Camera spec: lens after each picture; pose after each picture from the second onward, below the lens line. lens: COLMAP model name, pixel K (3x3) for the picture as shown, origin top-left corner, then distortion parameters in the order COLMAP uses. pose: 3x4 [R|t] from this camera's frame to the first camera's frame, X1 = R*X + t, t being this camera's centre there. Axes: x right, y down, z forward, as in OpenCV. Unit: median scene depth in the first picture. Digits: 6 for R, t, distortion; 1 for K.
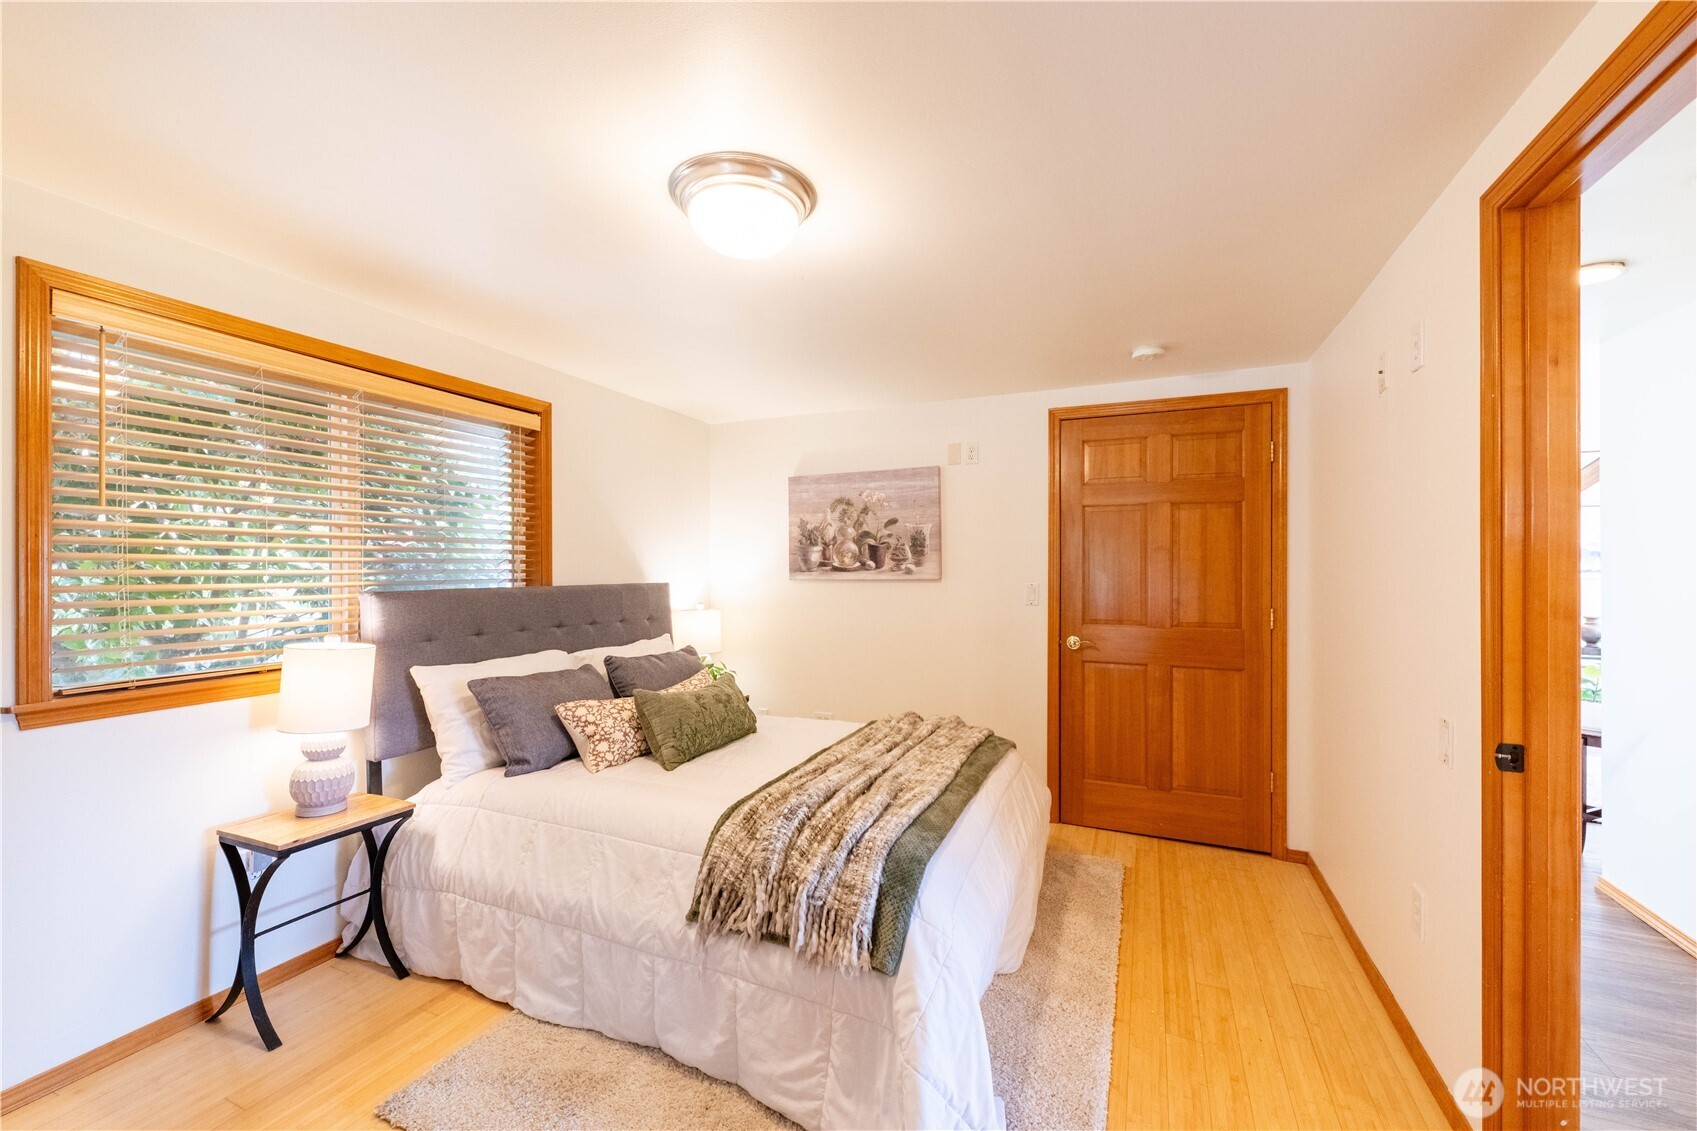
lens RADIAL K [[678.6, 0, 860.5], [0, 678.6, 567.1], [0, 0, 1]] dist [0.000863, -0.001547]
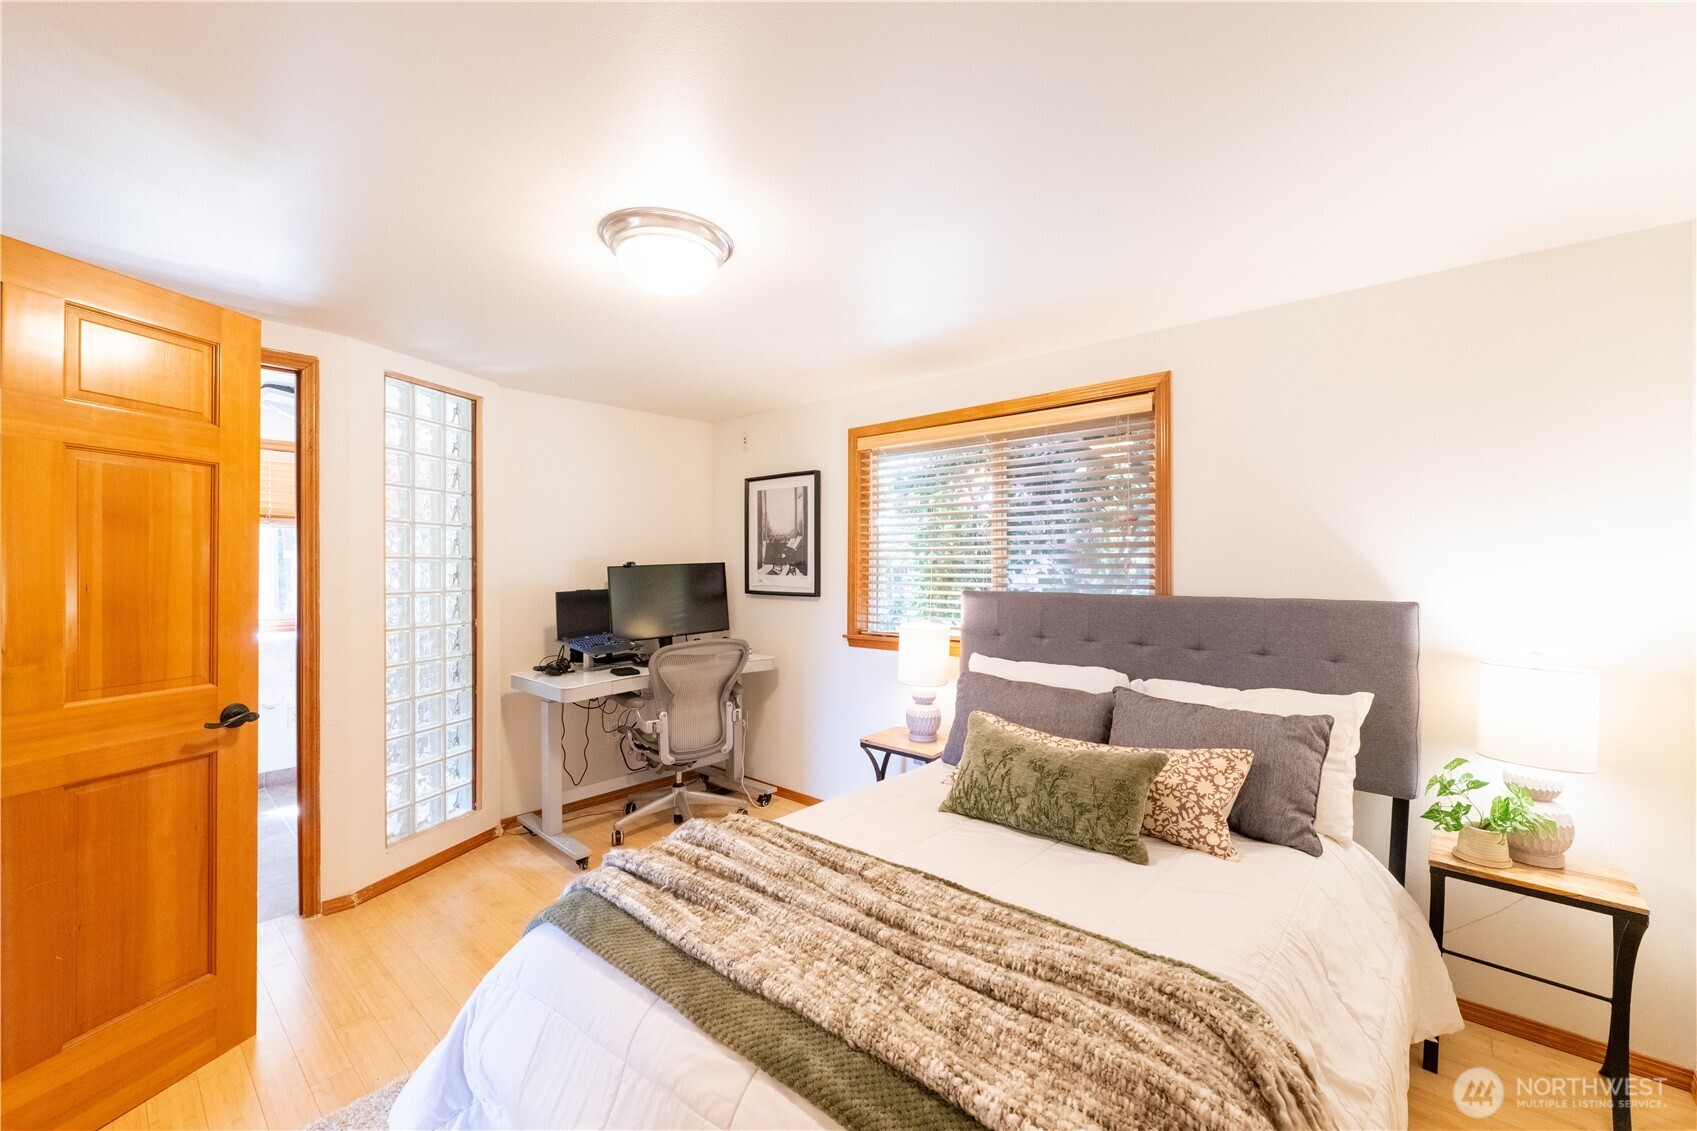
lens RADIAL K [[678.6, 0, 863.1], [0, 678.6, 568.7], [0, 0, 1]] dist [0.000863, -0.001547]
pose [[-0.287752, -0.005340, -0.957690, 0.570651], [-0.001669, 0.999986, -0.005074, 0.000823], [0.957704, 0.000138, -0.287757, 1.167649]]
